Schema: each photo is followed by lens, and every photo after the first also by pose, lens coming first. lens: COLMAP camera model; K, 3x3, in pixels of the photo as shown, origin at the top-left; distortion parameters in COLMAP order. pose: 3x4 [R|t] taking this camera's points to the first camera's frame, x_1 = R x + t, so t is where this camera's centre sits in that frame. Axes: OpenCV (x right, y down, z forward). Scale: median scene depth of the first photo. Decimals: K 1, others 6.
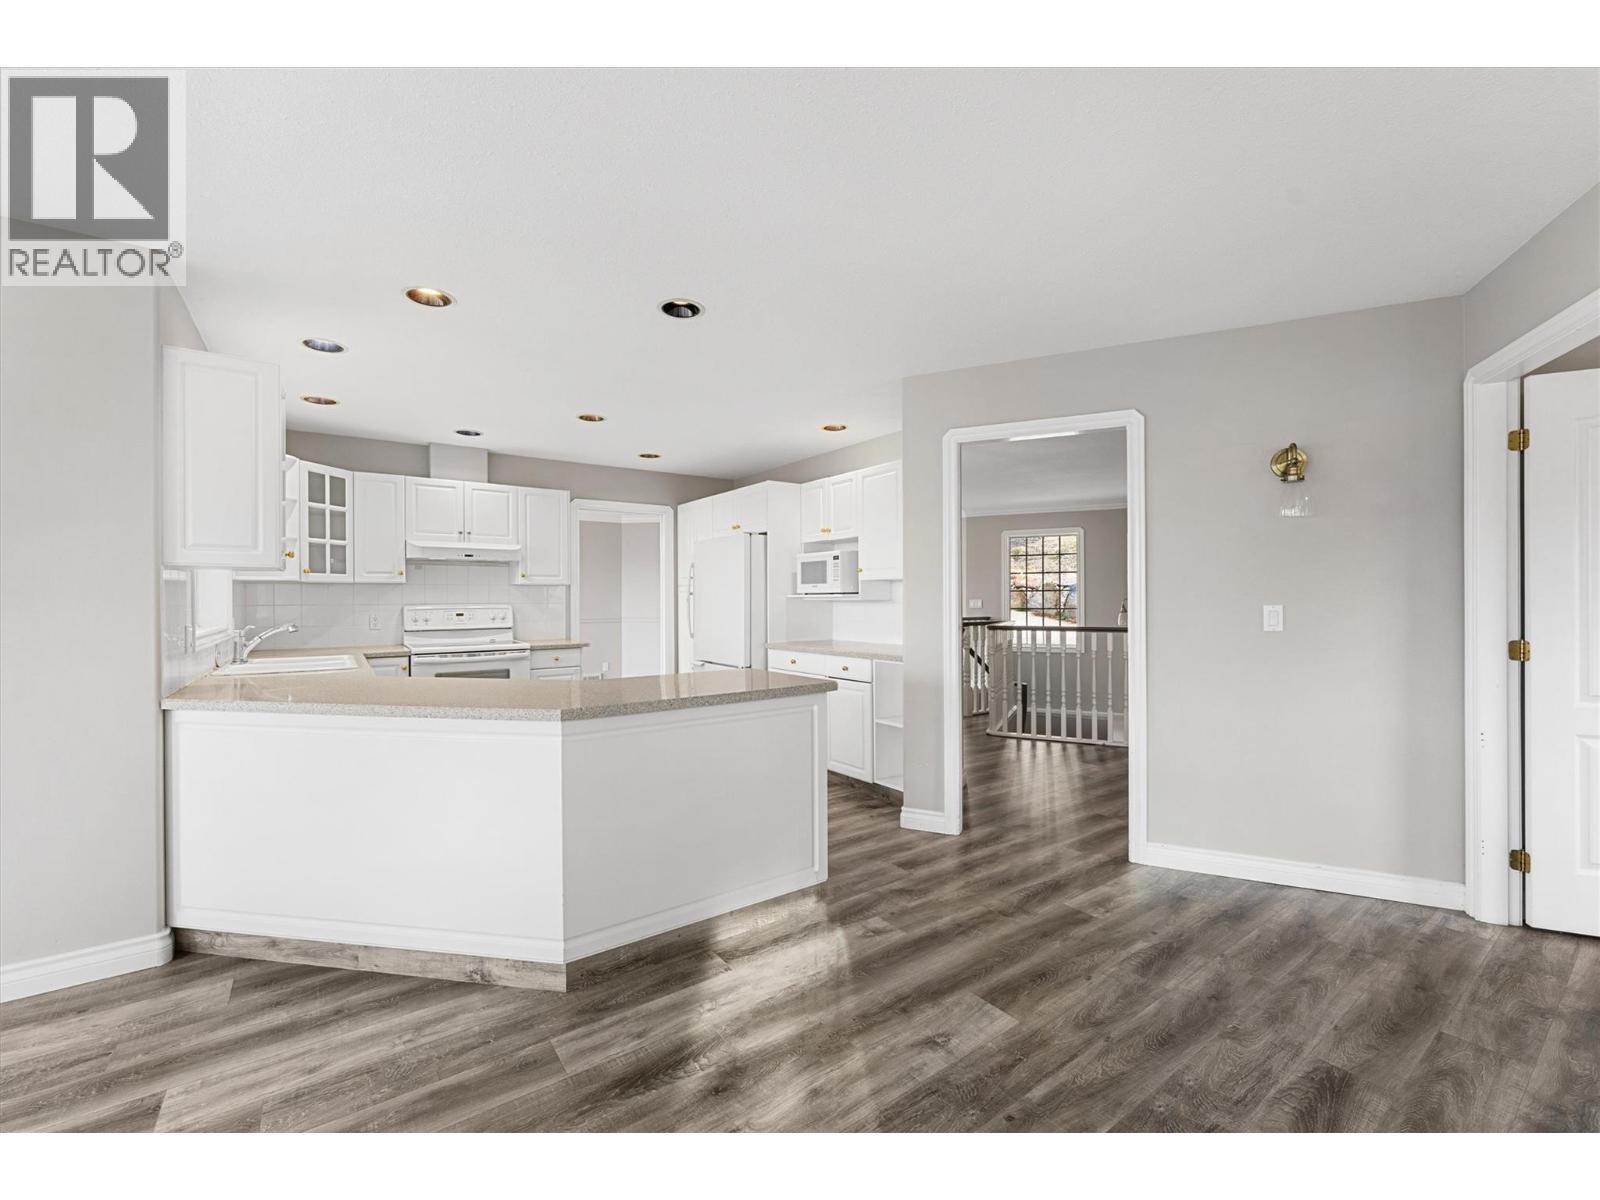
lens RADIAL K [[660.5, 0, 800.0], [0, 660.5, 600.0], [0, 0, 1]] dist [-0.000293, -0.000082]
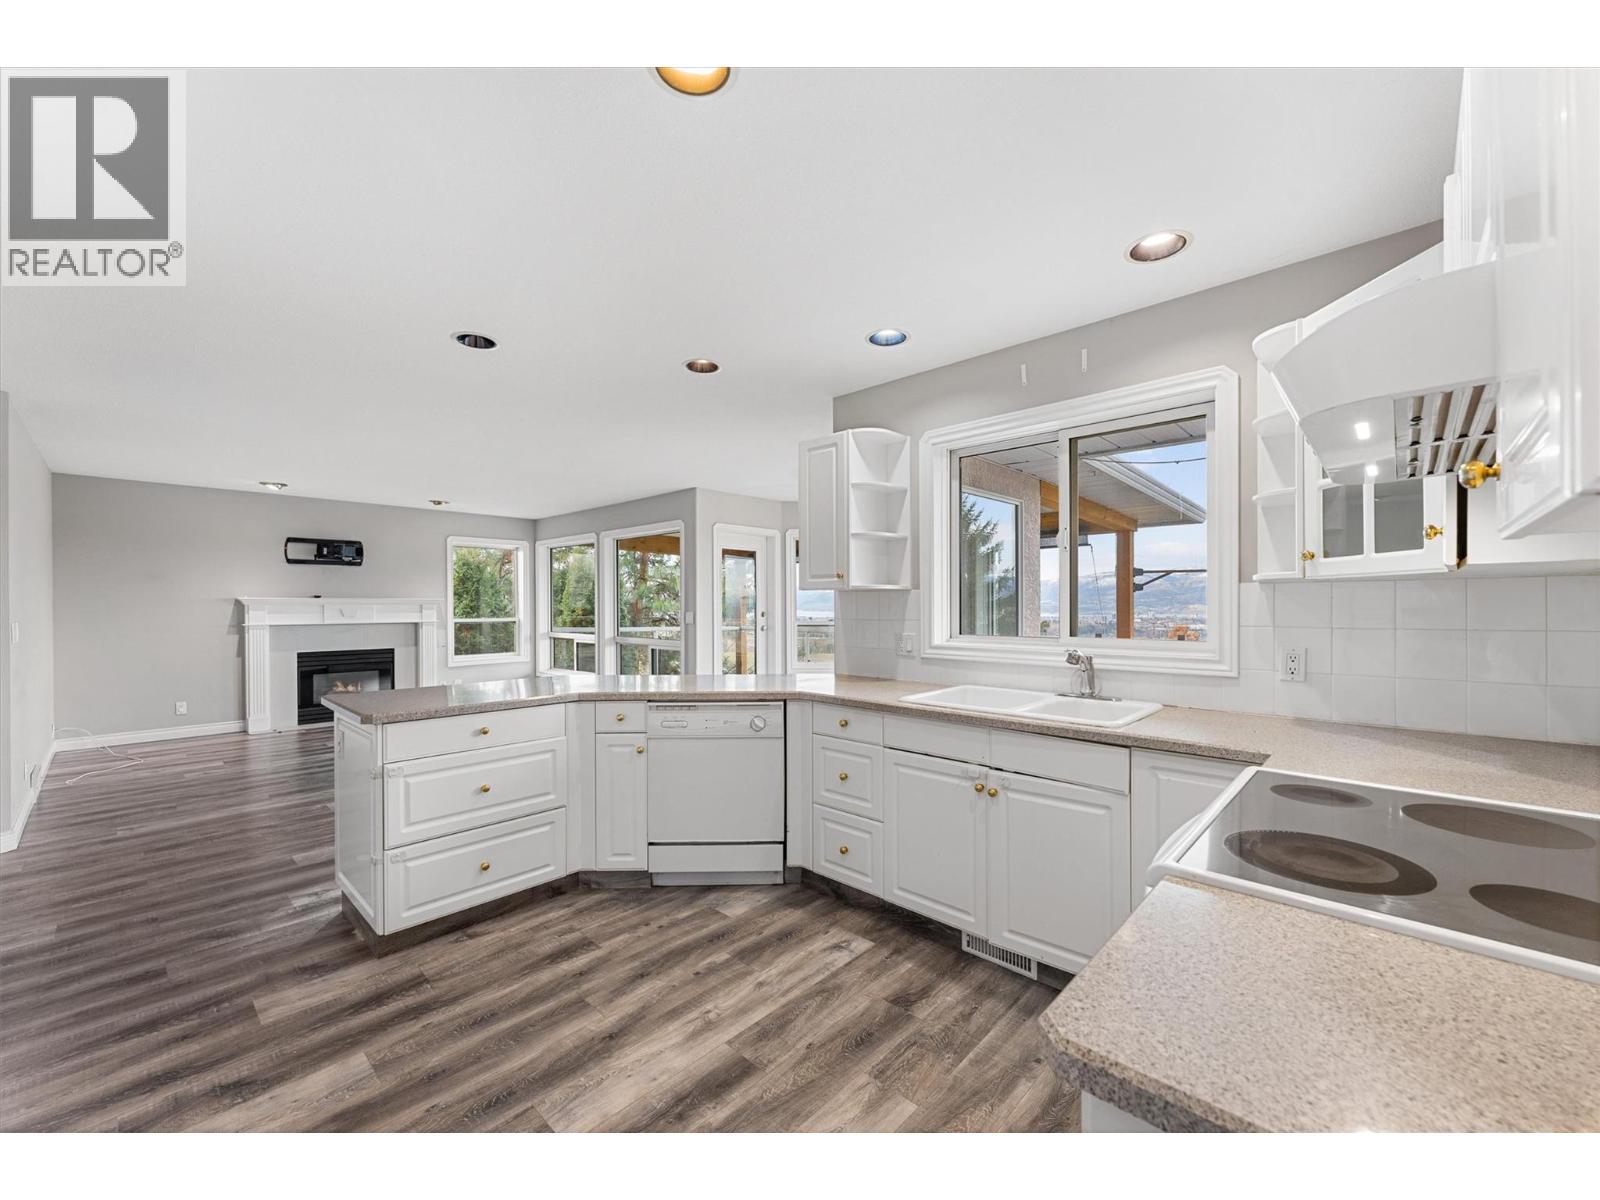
lens RADIAL K [[638.2, 0, 795.3], [0, 638.2, 610.8], [0, 0, 1]] dist [-0.002299, 0.000042]
pose [[-0.981712, 0.007933, -0.190206, -0.313388], [0.005928, 0.999921, 0.011108, -0.012743], [0.190279, 0.009778, -0.981681, 1.360506]]
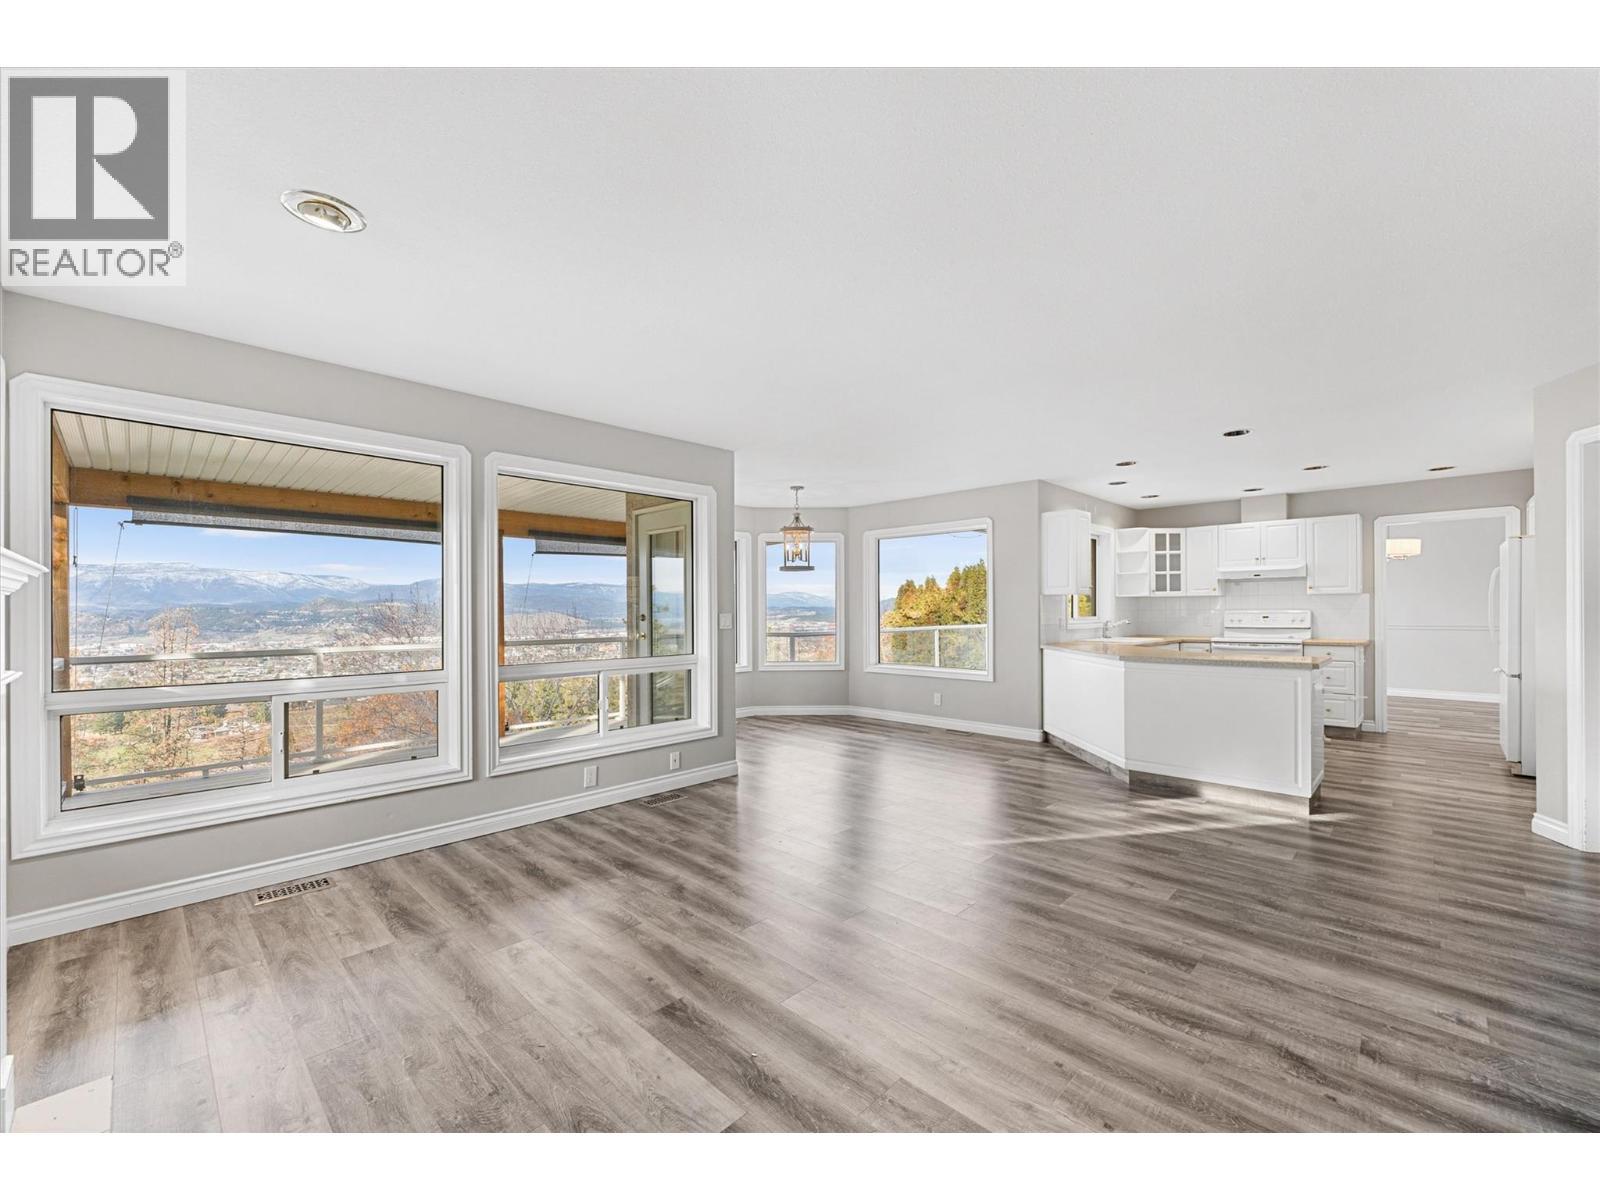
lens RADIAL K [[656.9, 0, 799.2], [0, 656.9, 612.6], [0, 0, 1]] dist [0.000753, 0.000165]
pose [[0.175206, 0.008098, -0.984499, 0.814764], [0.004955, 0.999946, 0.009107, -0.005781], [0.984519, -0.006474, 0.175156, -0.241185]]
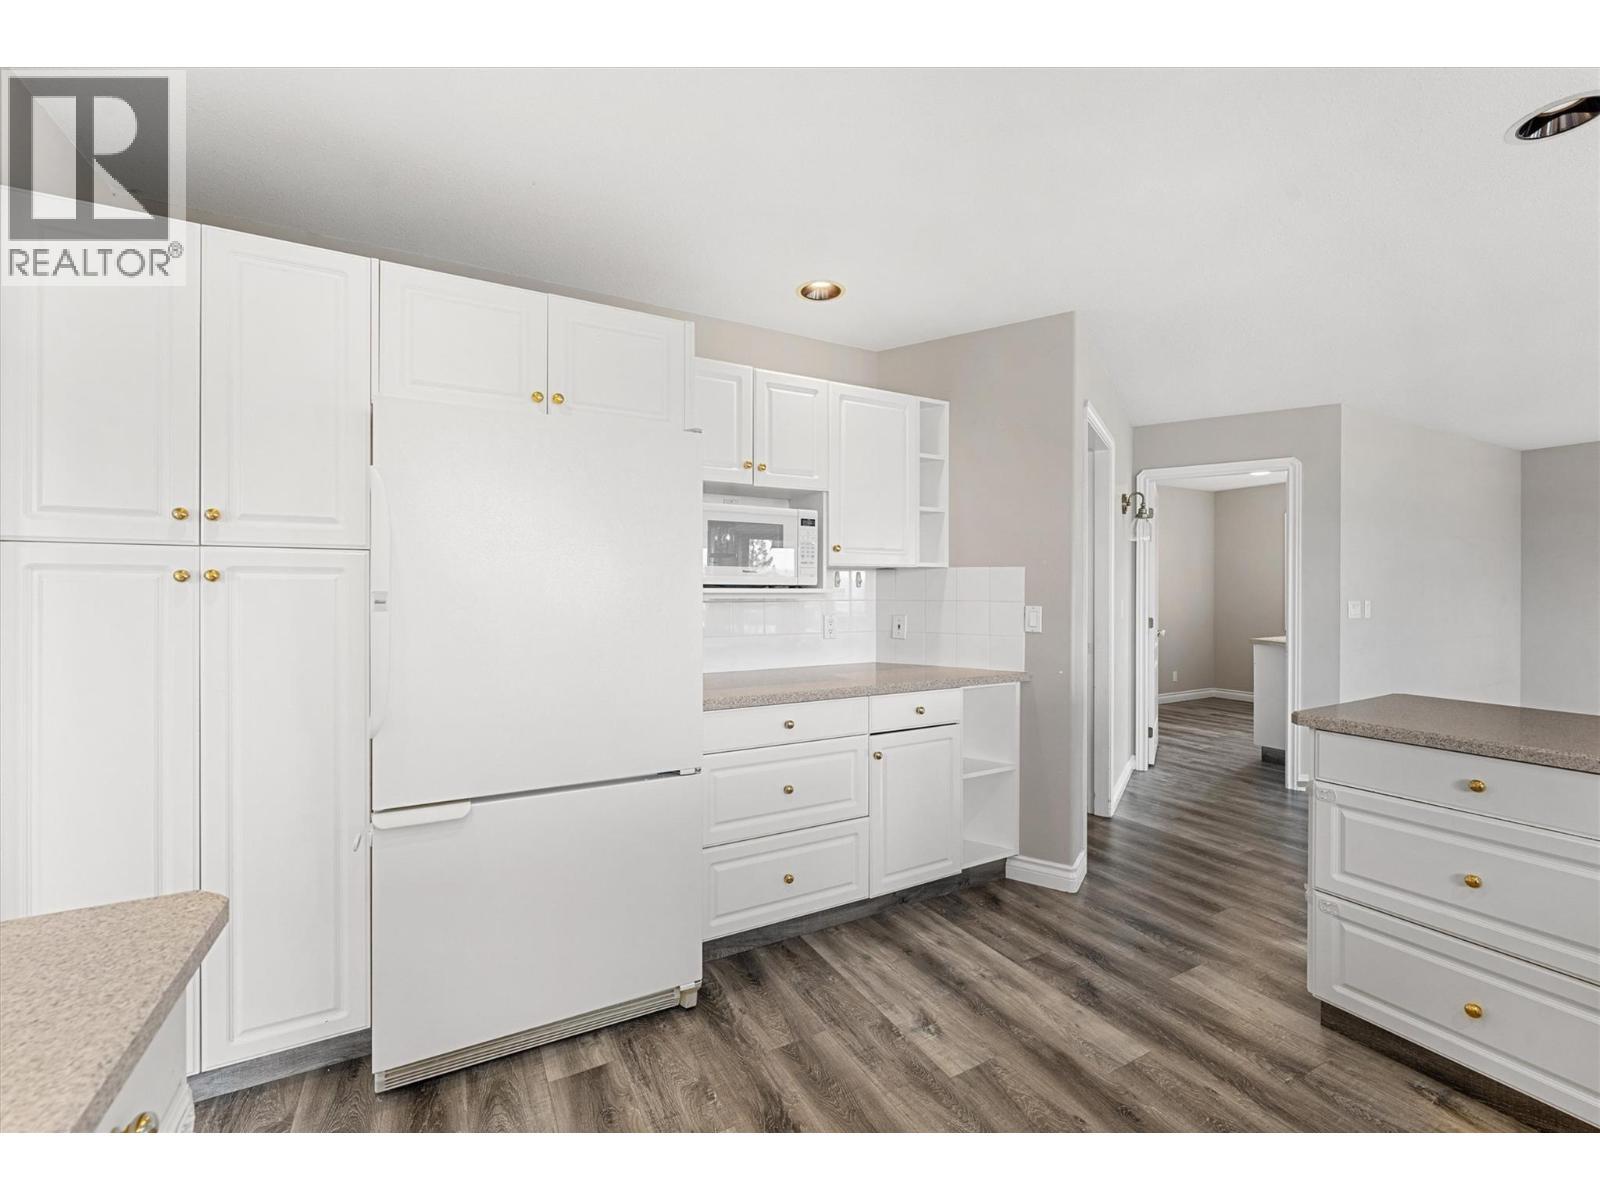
lens RADIAL K [[669.5, 0, 796.7], [0, 669.5, 588.7], [0, 0, 1]] dist [0.002207, 0.000330]
pose [[0.121745, 0.004186, 0.992553, -0.567317], [0.002476, 0.999987, -0.004521, -0.006230], [-0.992558, 0.003008, 0.121733, 1.051029]]
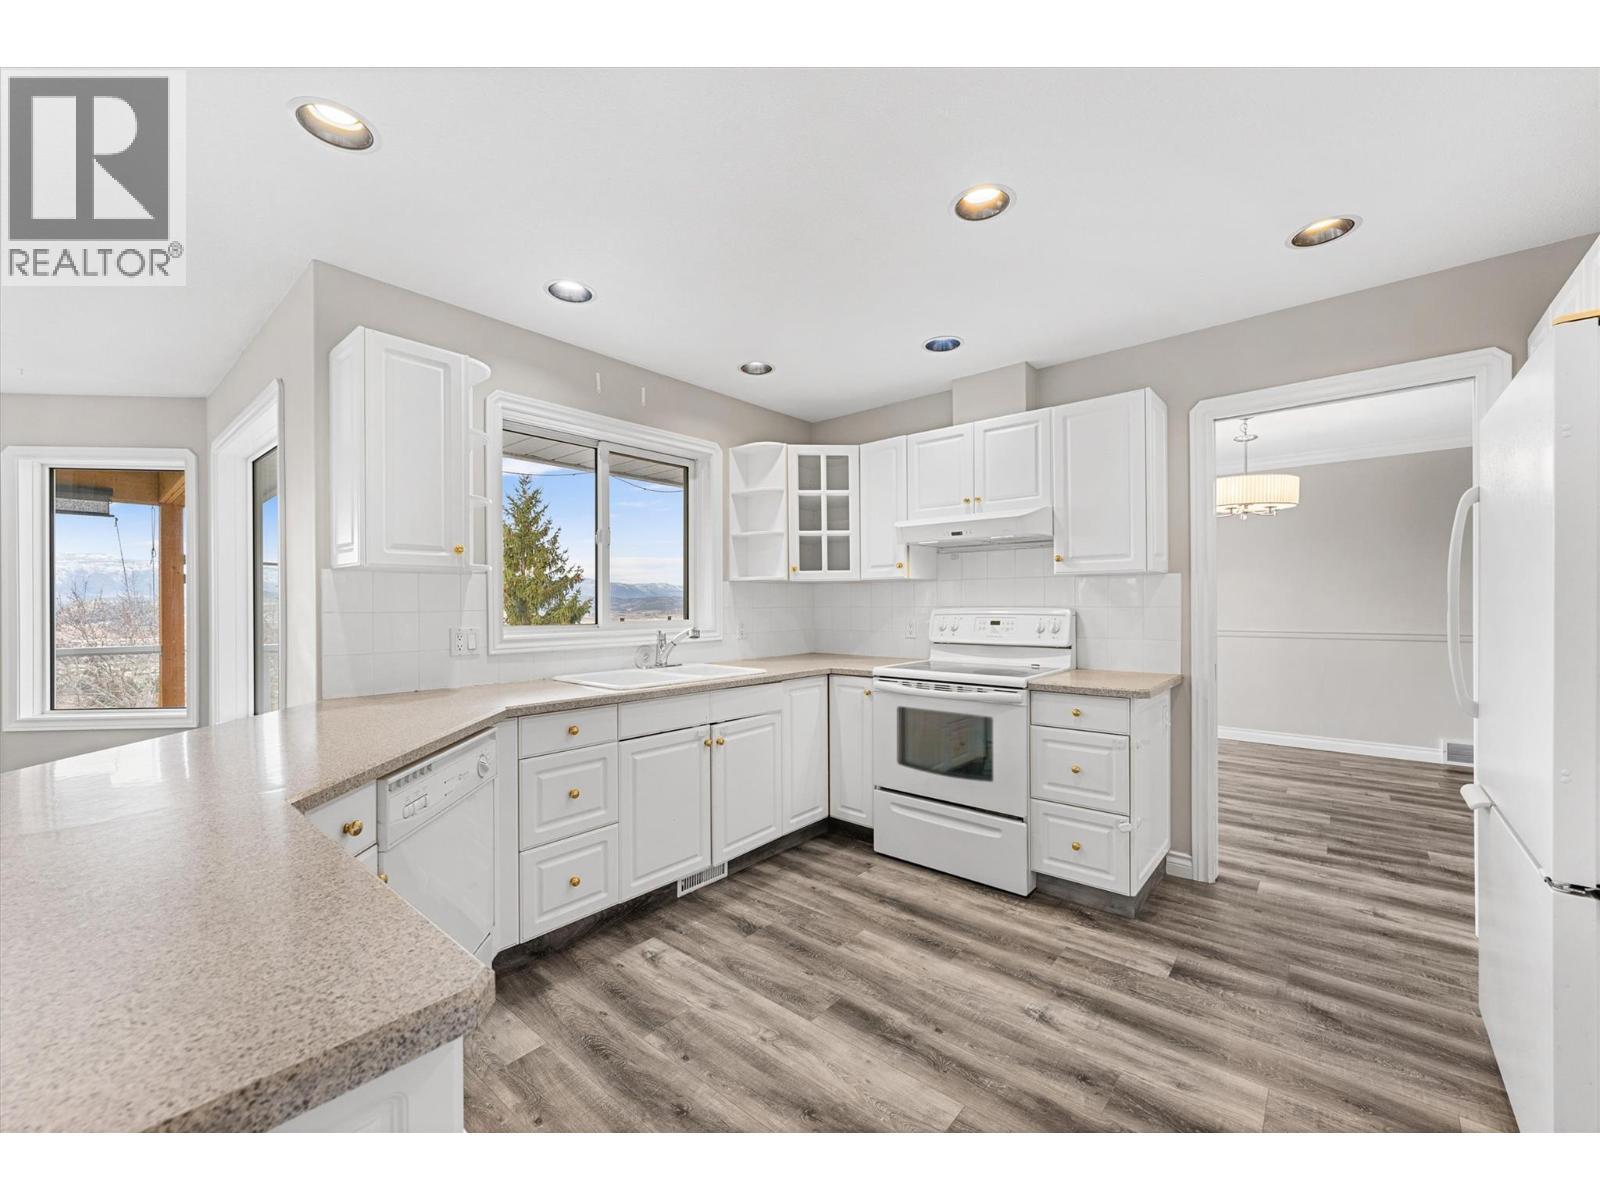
lens RADIAL K [[642.8, 0, 799.5], [0, 642.8, 606.1], [0, 0, 1]] dist [-0.000876, 0.000209]
pose [[0.239573, 0.007758, -0.970847, 0.089742], [0.002846, 0.999958, 0.008693, -0.001507], [0.970874, -0.004845, 0.239540, 0.797505]]
